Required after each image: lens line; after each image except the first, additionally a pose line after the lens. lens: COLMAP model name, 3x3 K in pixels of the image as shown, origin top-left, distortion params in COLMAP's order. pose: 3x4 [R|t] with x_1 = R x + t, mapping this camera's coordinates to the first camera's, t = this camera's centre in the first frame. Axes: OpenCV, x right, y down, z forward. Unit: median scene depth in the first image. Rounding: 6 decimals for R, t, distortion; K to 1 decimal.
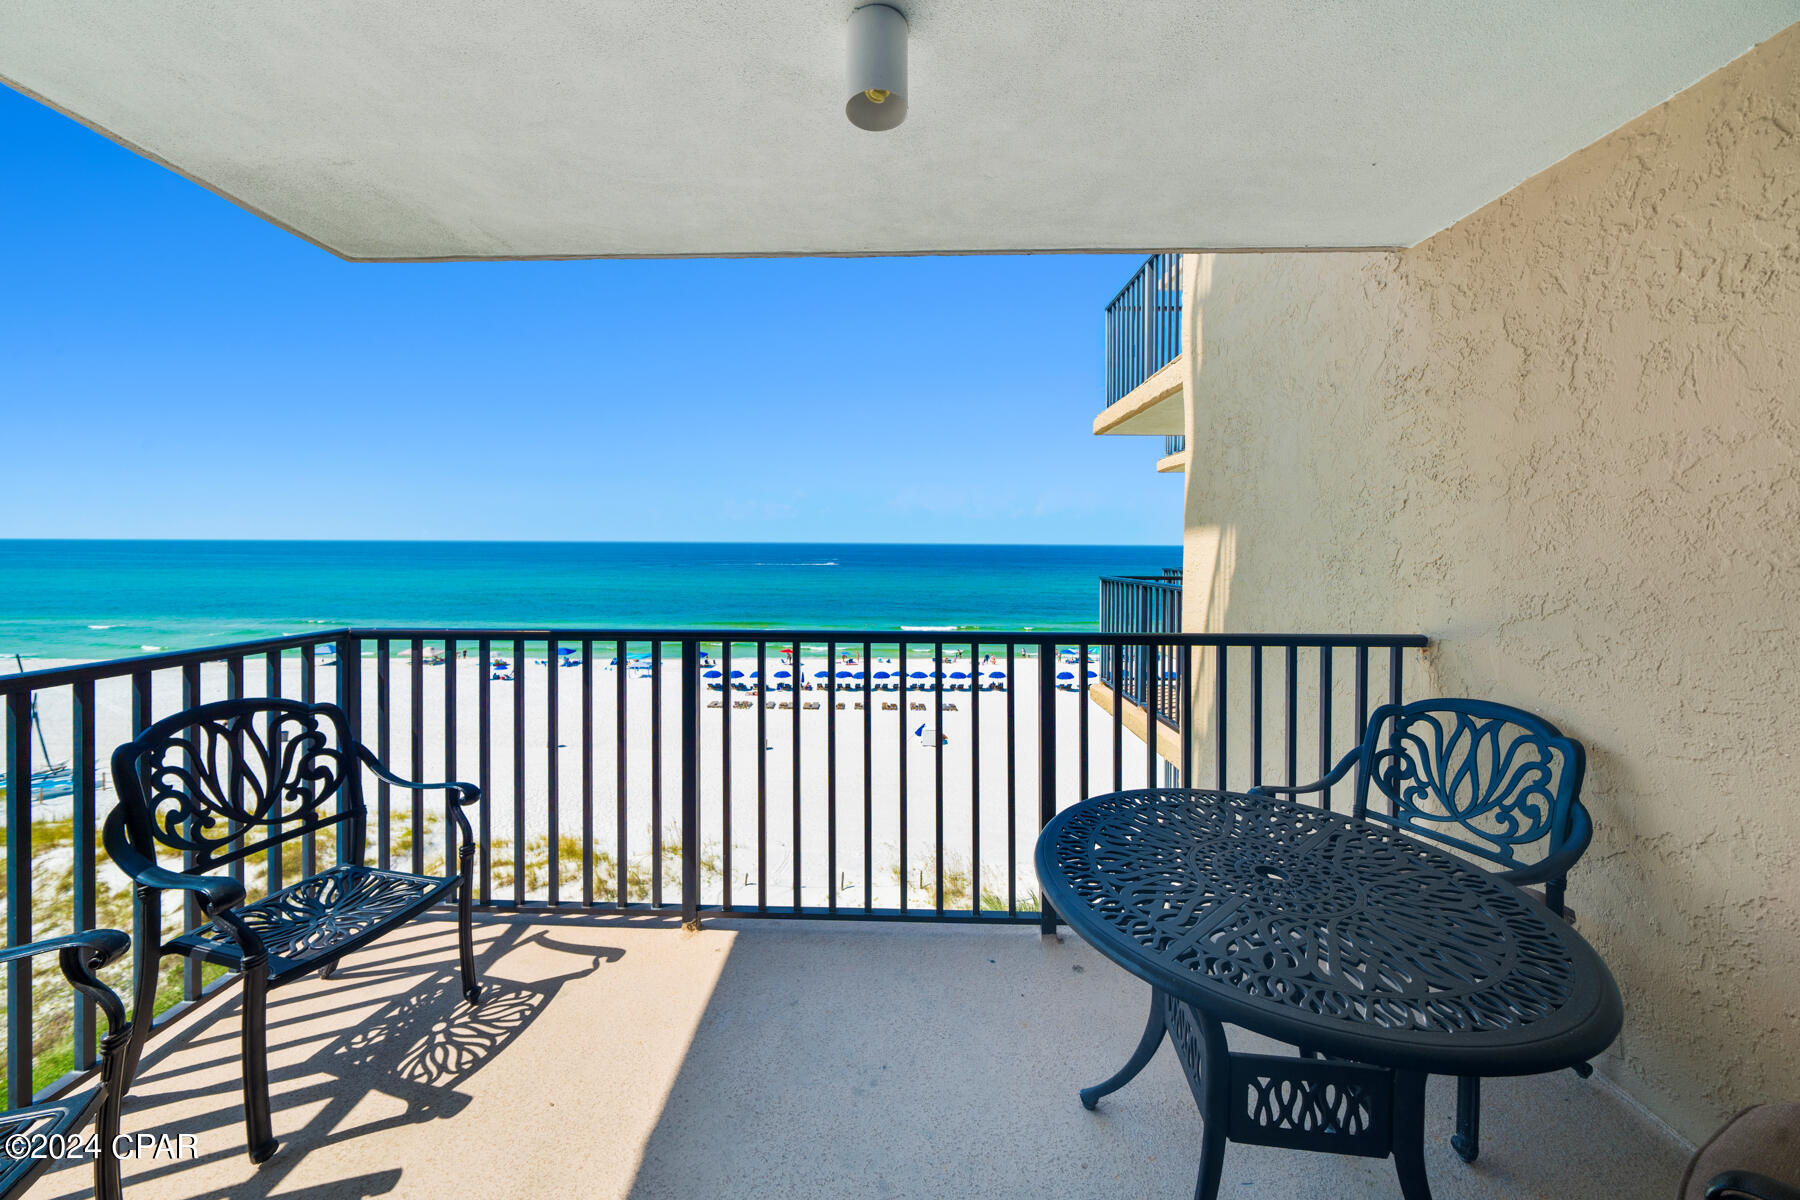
lens RADIAL K [[673.3, 0, 911.0], [0, 673.3, 544.9], [0, 0, 1]] dist [-0.004694, 0.000240]
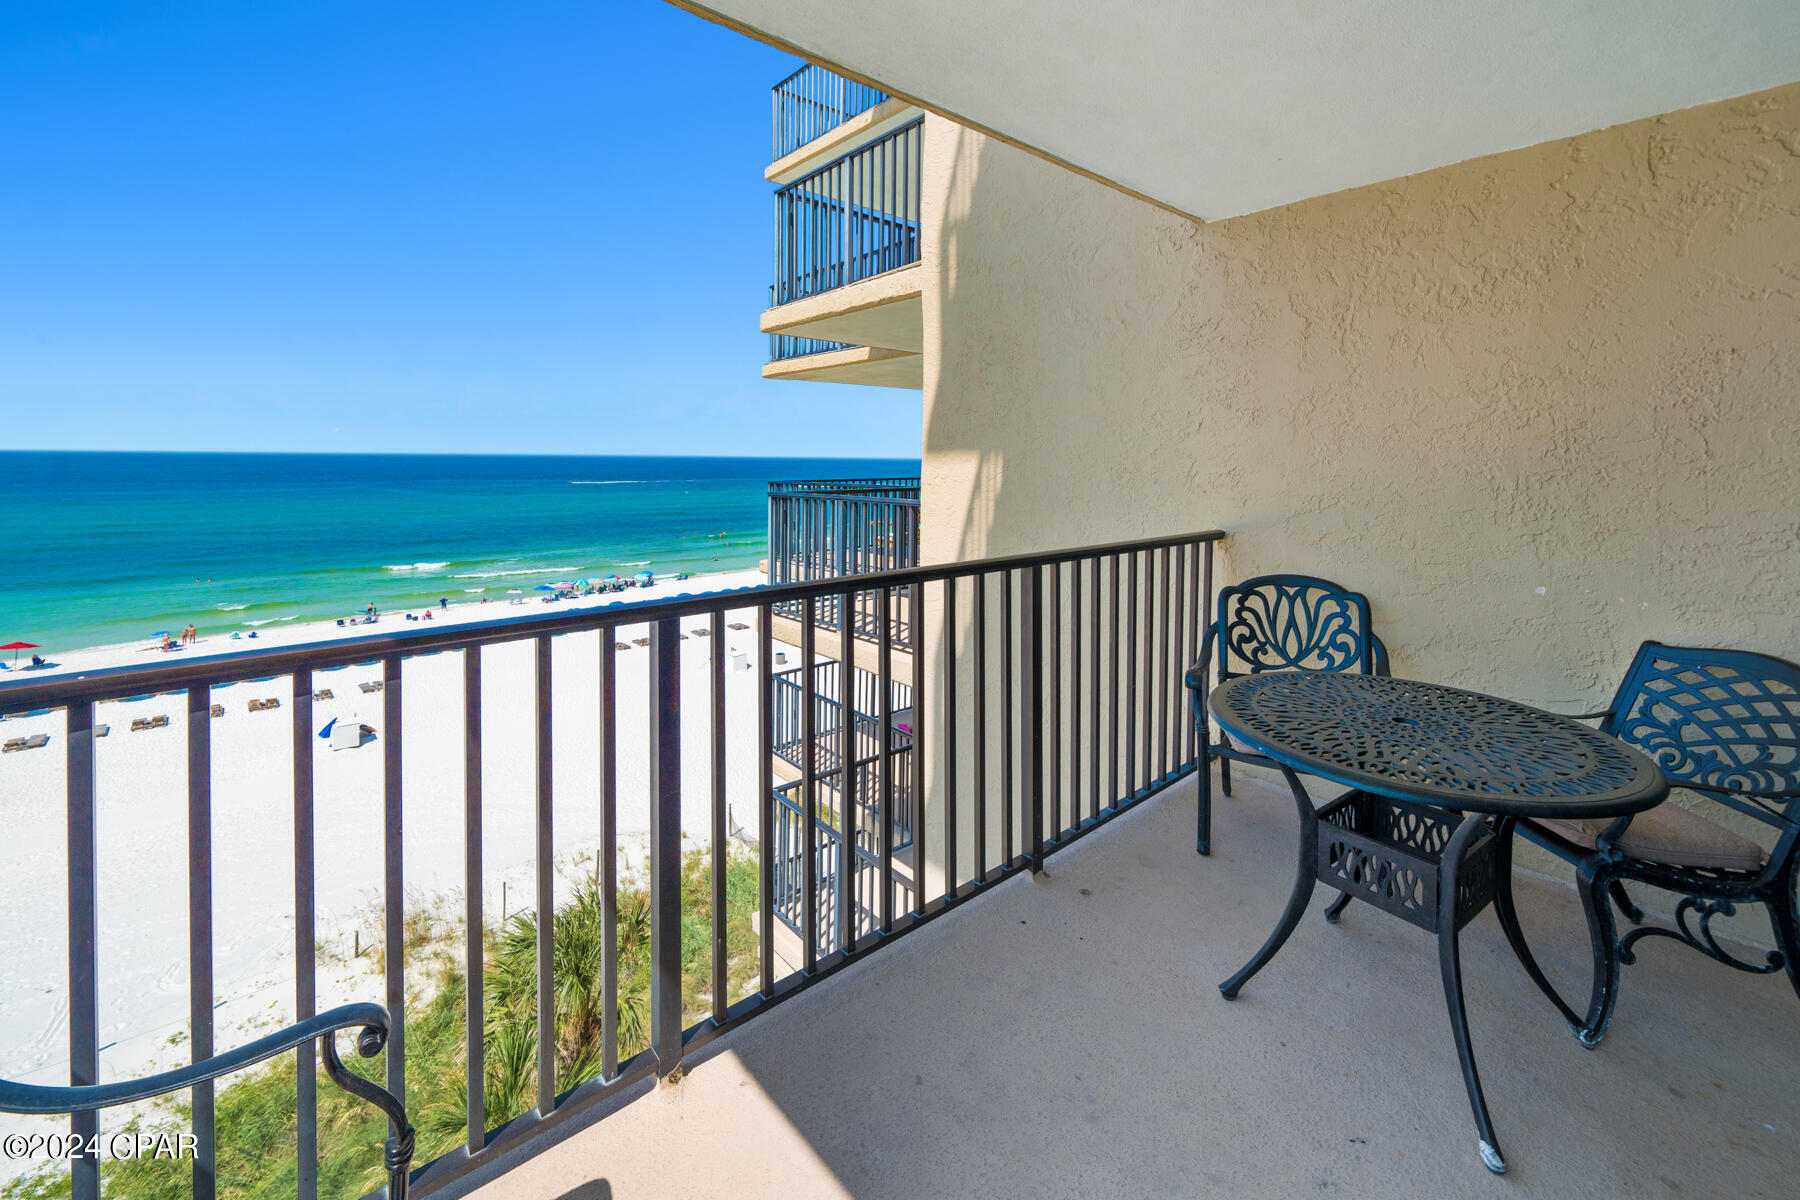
lens RADIAL K [[727.6, 0, 1032.3], [0, 727.6, 461.0], [0, 0, 1]] dist [-0.002325, -0.000789]
pose [[0.730183, -0.001742, 0.683250, -0.529755], [-0.002316, 0.999985, 0.005025, -0.003340], [-0.683248, -0.005251, 0.730167, 0.281632]]
